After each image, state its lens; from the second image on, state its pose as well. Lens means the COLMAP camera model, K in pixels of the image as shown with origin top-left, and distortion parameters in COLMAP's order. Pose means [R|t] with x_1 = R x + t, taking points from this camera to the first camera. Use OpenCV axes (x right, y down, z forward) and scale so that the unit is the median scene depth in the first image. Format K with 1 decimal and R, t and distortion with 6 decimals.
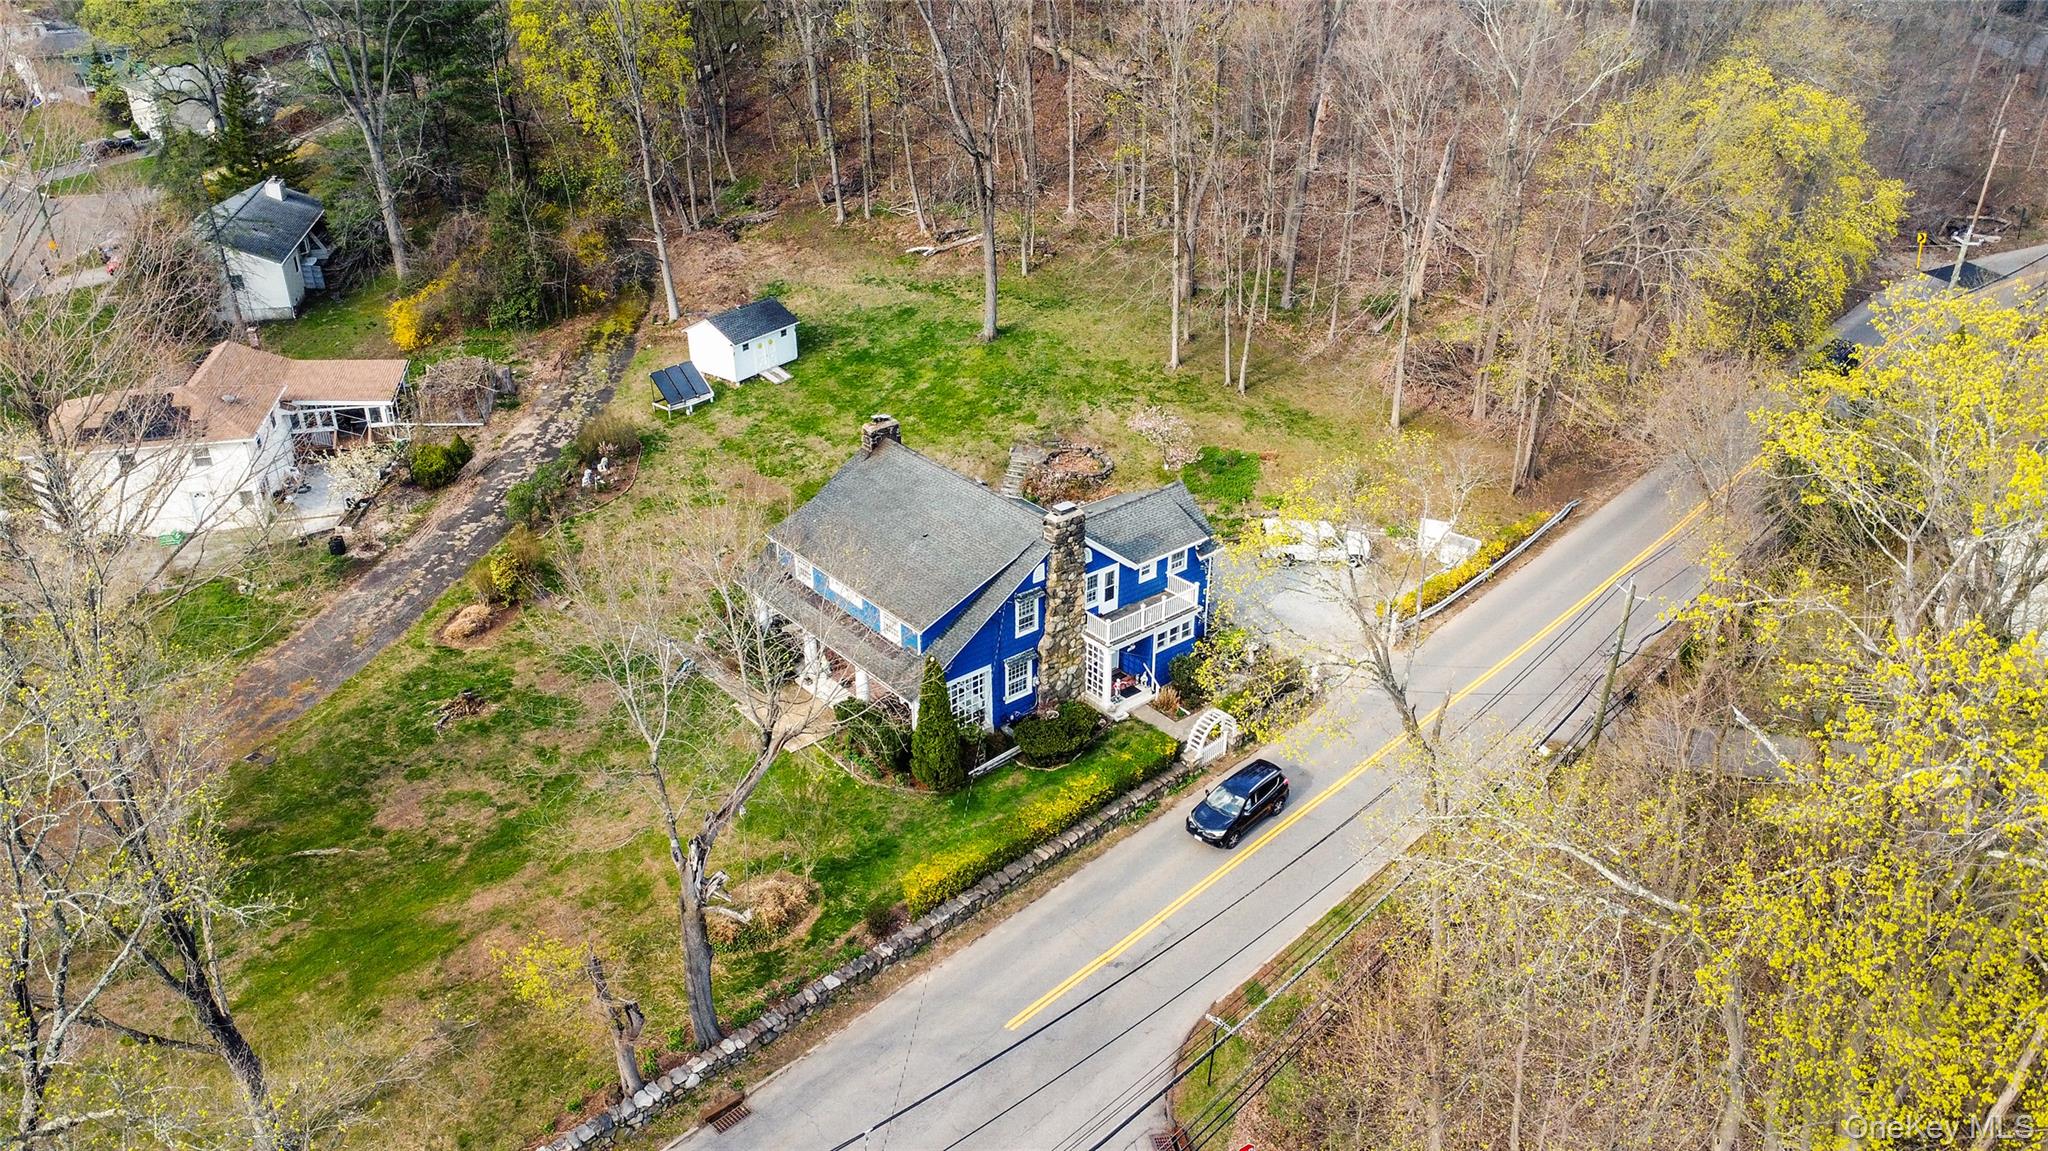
lens RADIAL K [[1471.7, 0, 1031.3], [0, 1471.7, 580.7], [0, 0, 1]] dist [-0.028211, 0.000979]
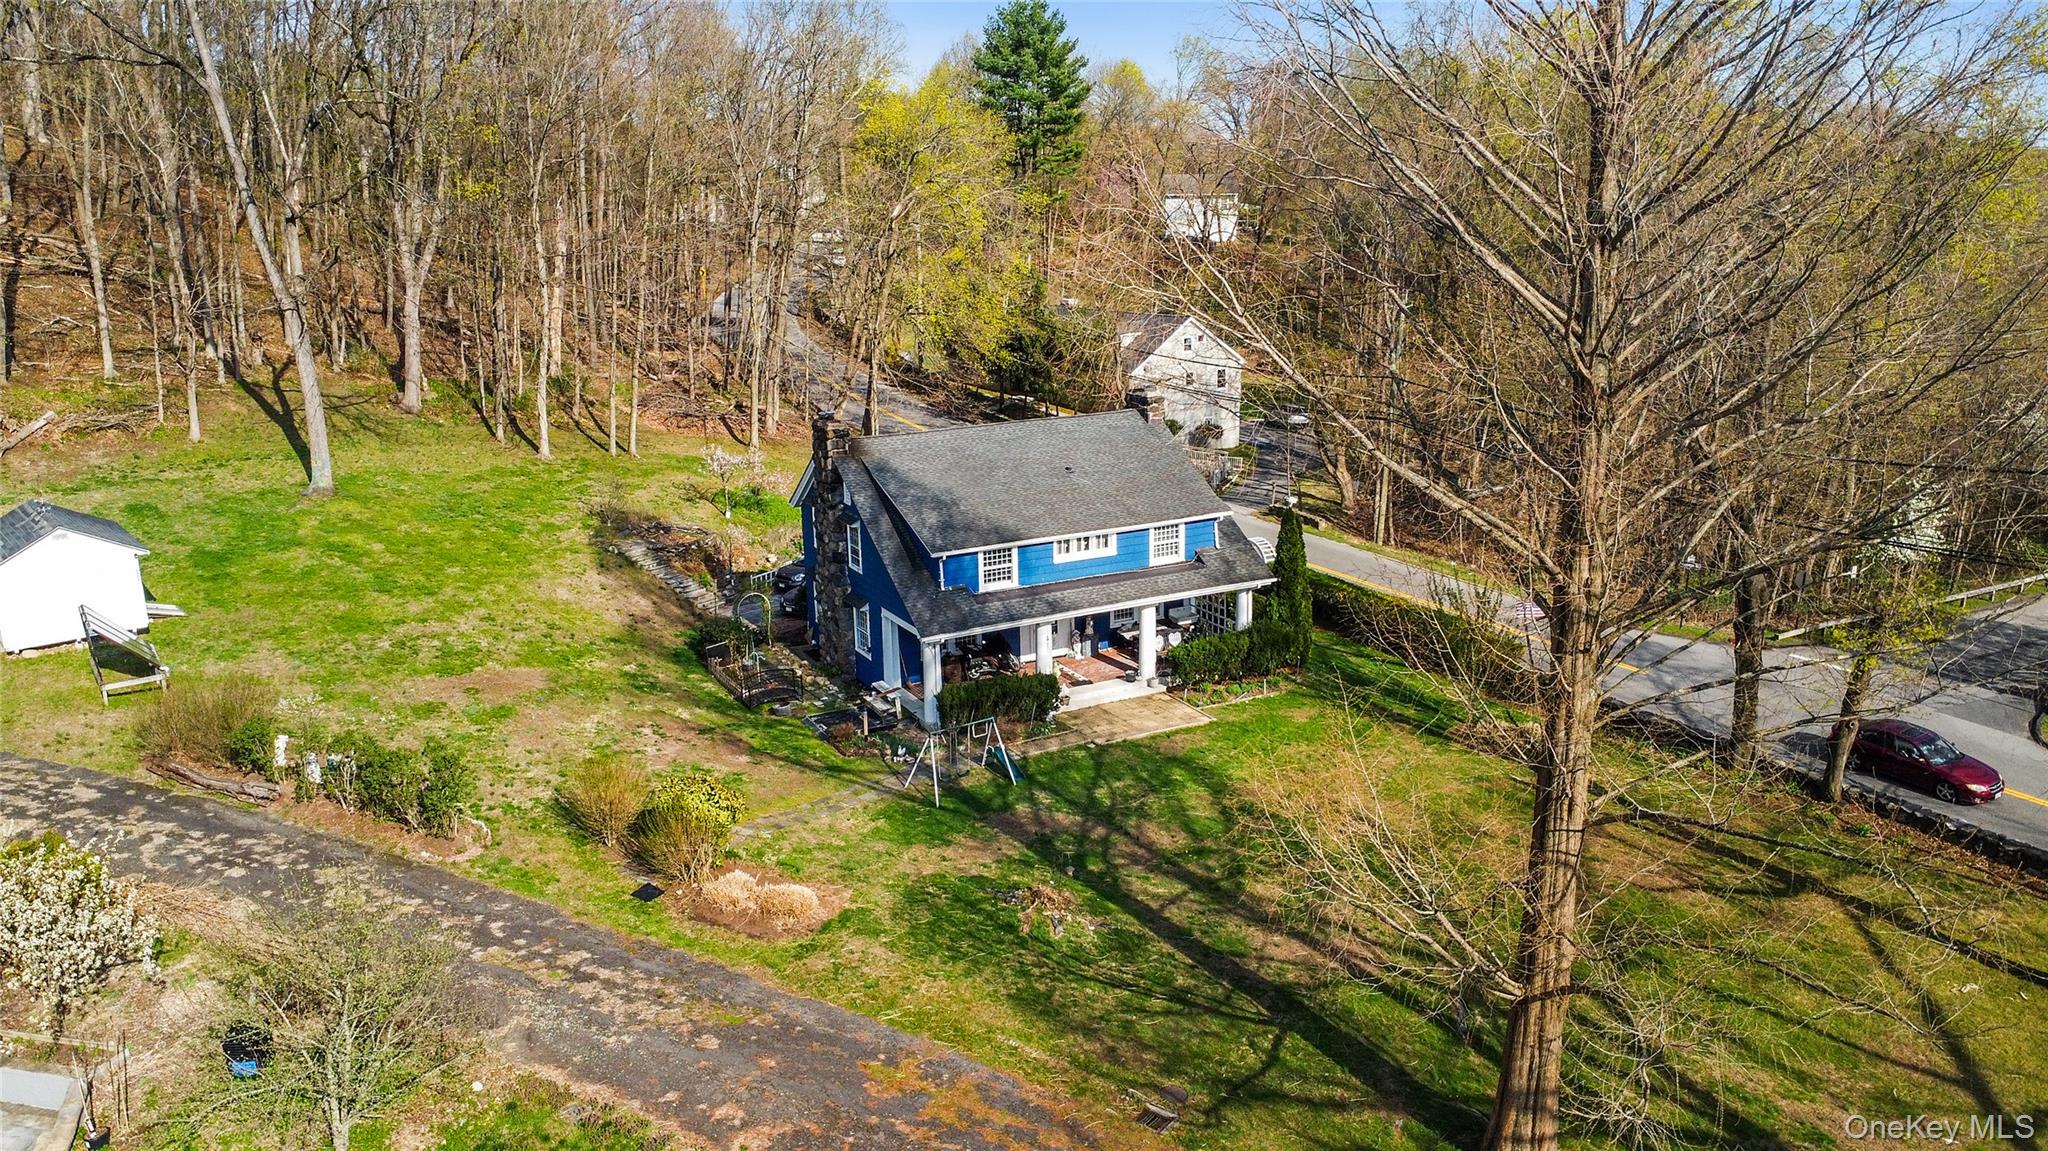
lens RADIAL K [[1471.7, 0, 1026.2], [0, 1471.7, 576.9], [0, 0, 1]] dist [-0.028211, 0.000979]
pose [[0.215664, -0.256919, 0.942063, -0.854614], [0.471000, 0.872484, 0.130119, -0.094606], [-0.855365, 0.415649, 0.309172, 0.764816]]
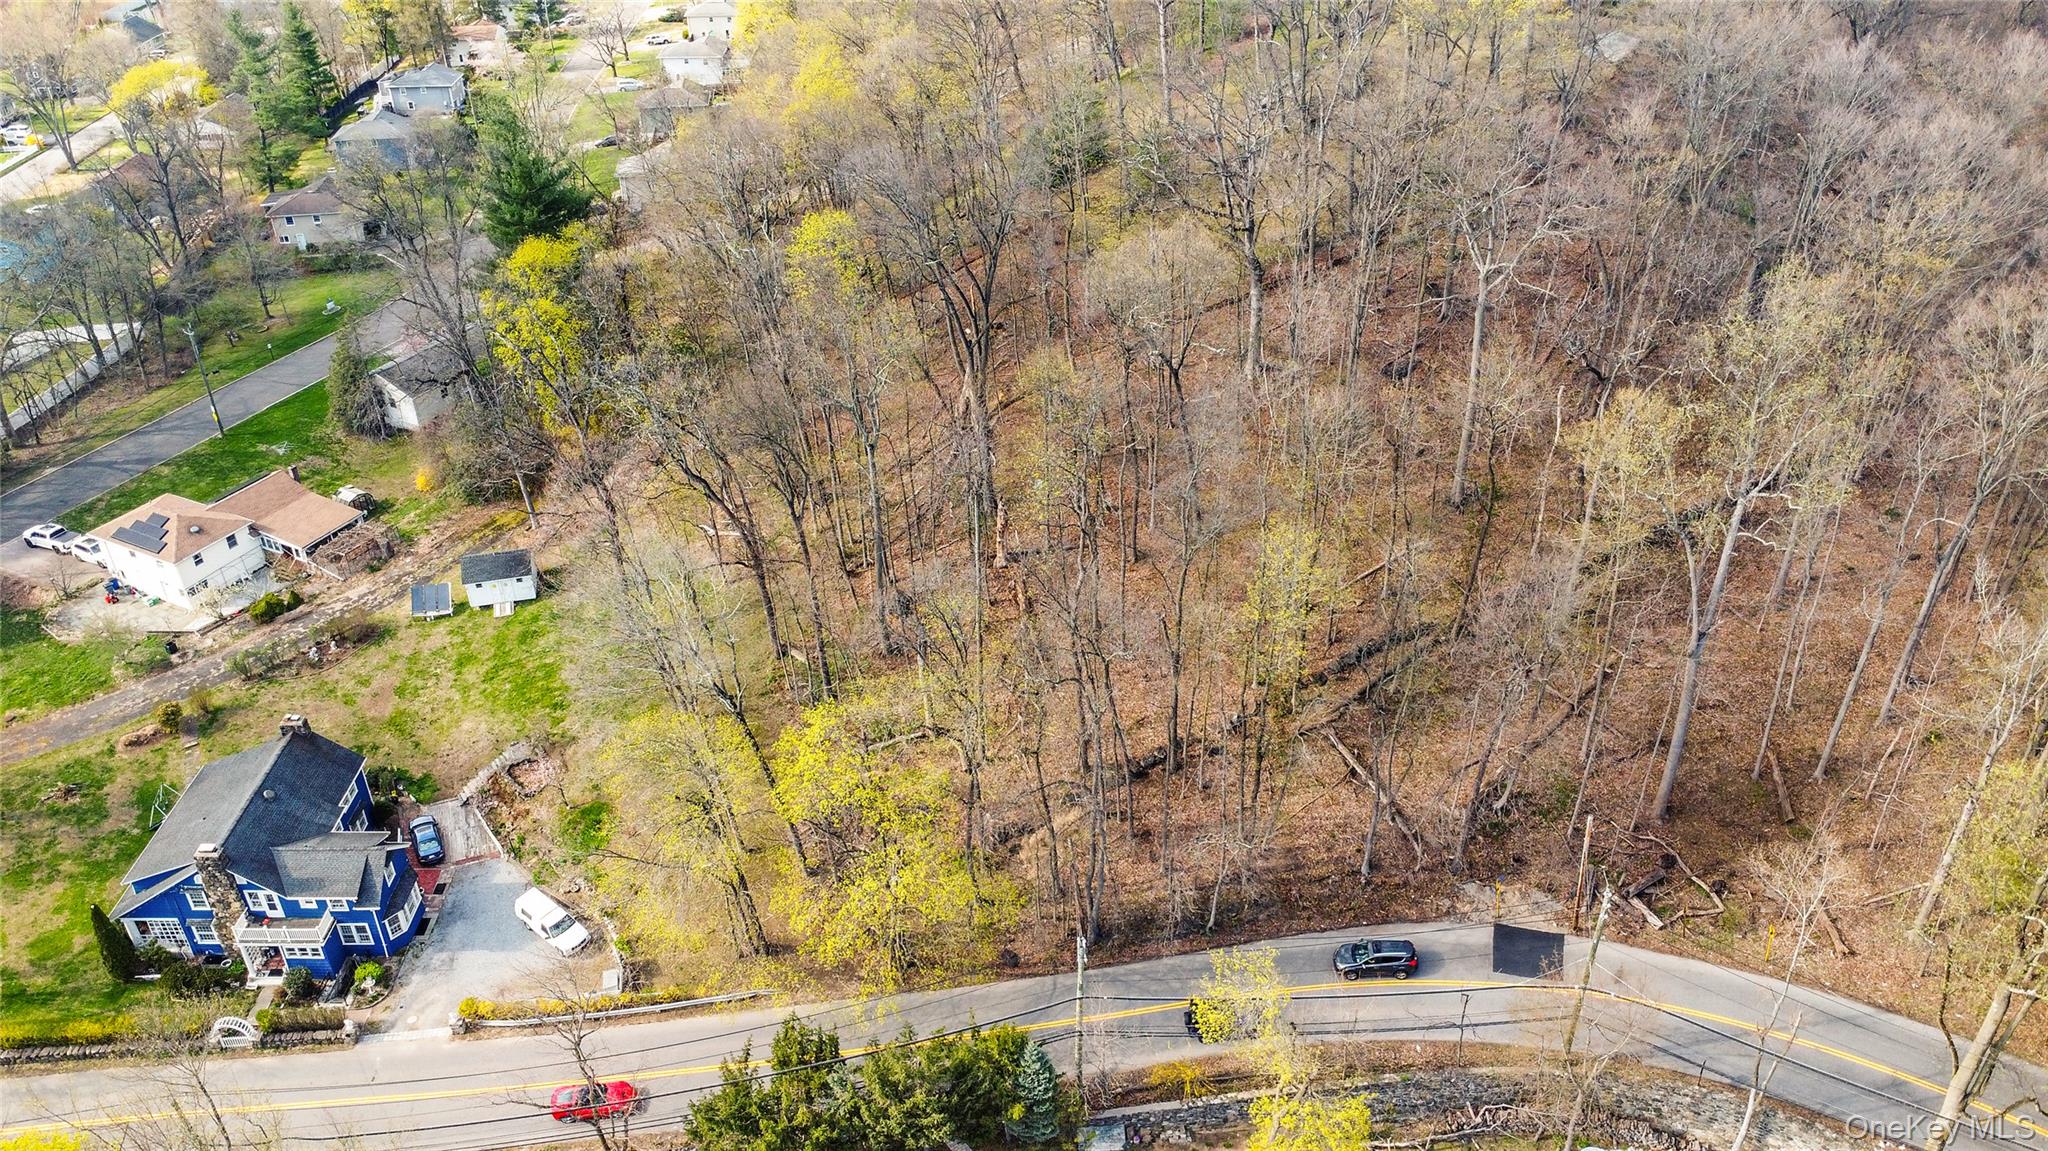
lens RADIAL K [[1471.7, 0, 1019.0], [0, 1471.7, 582.1], [0, 0, 1]] dist [-0.028211, 0.000979]
pose [[0.766916, 0.336200, -0.546634, 1.270703], [-0.290848, 0.941377, 0.170928, -0.737275], [0.572055, 0.027900, 0.819741, 0.237327]]
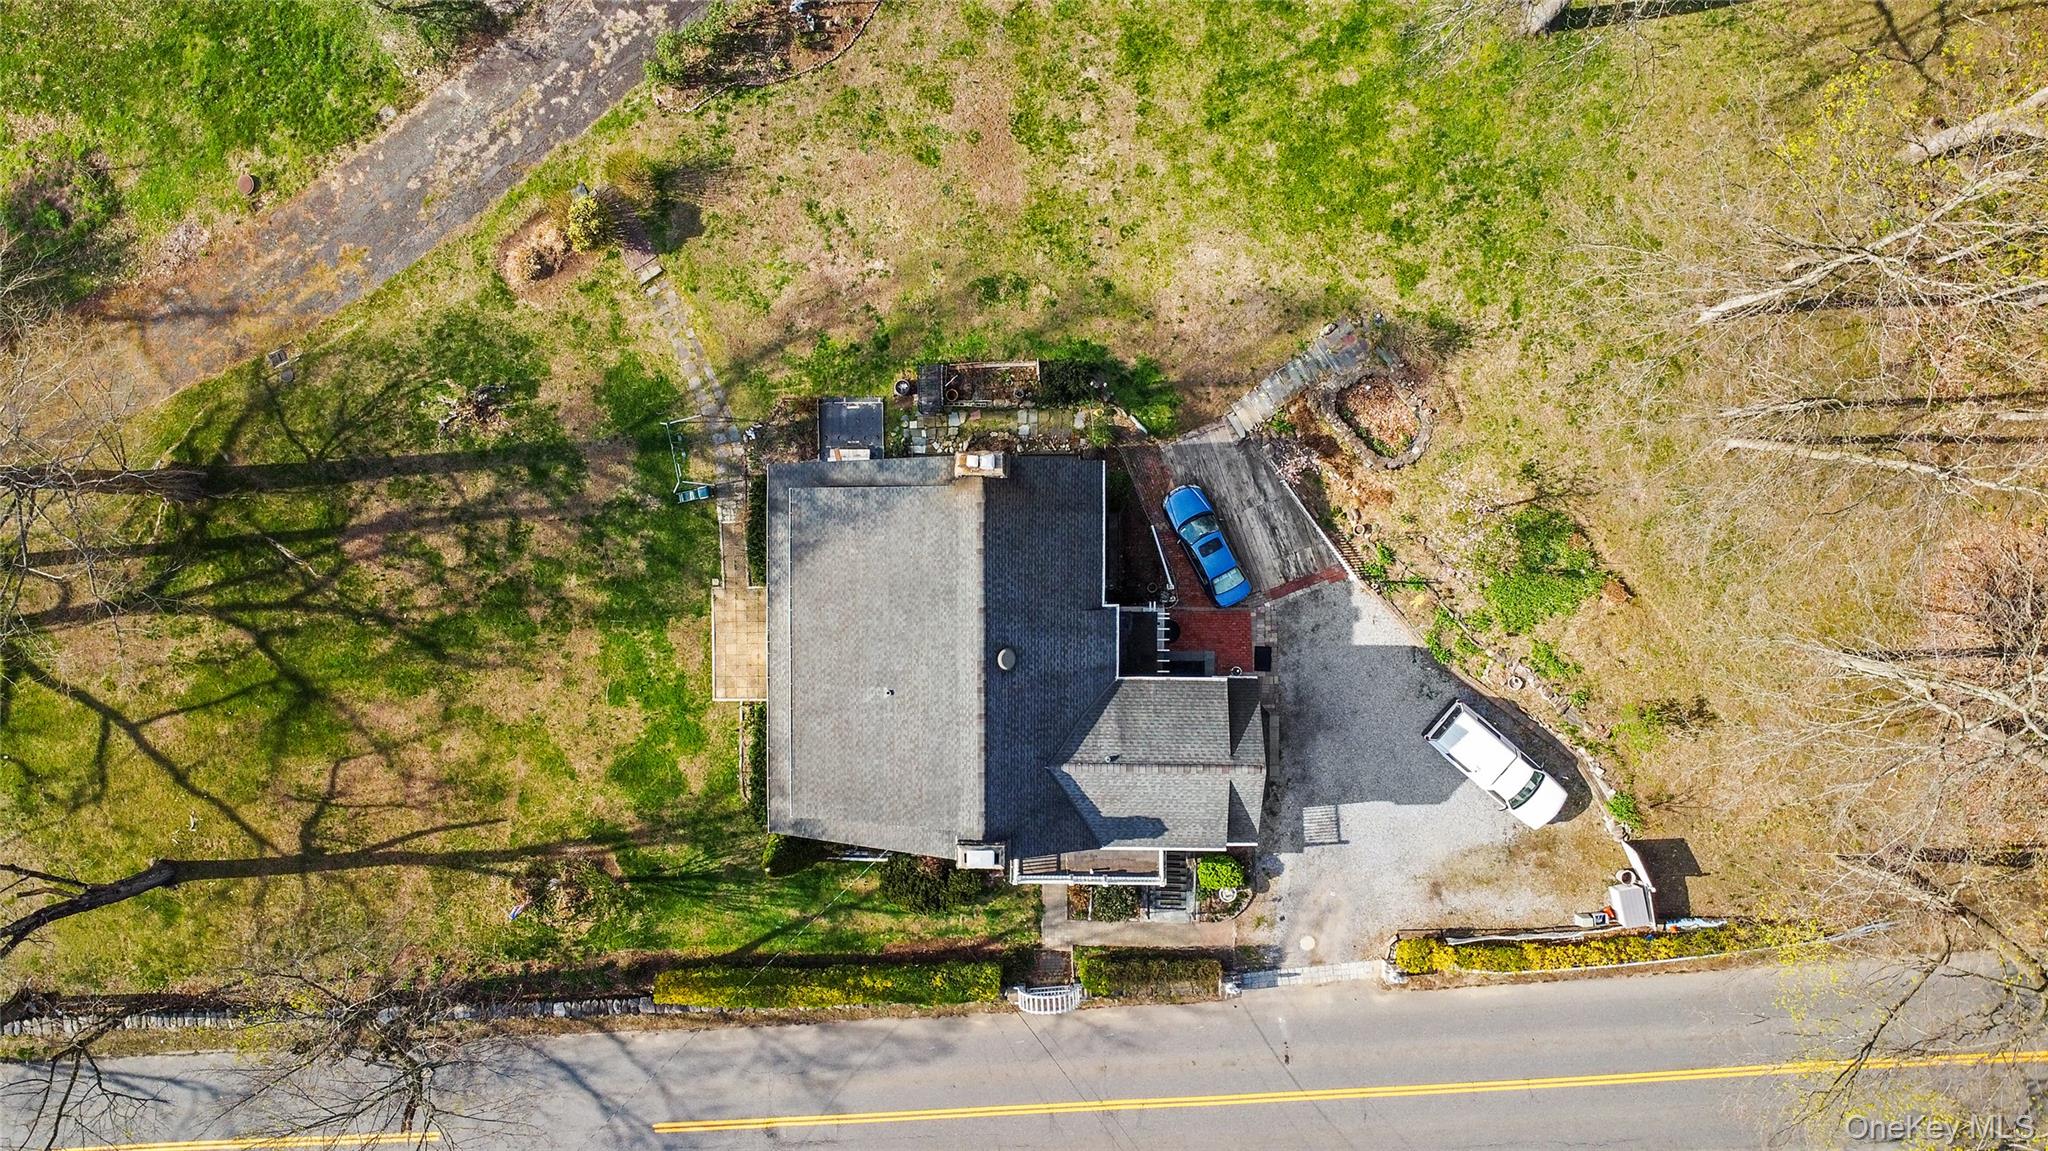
lens RADIAL K [[1471.7, 0, 1025.0], [0, 1471.7, 577.8], [0, 0, 1]] dist [-0.028211, 0.000979]
pose [[0.759737, 0.649625, -0.028059, -0.032825], [-0.267267, 0.351326, 0.897295, -0.767635], [0.592763, -0.674209, 0.440539, 0.711960]]
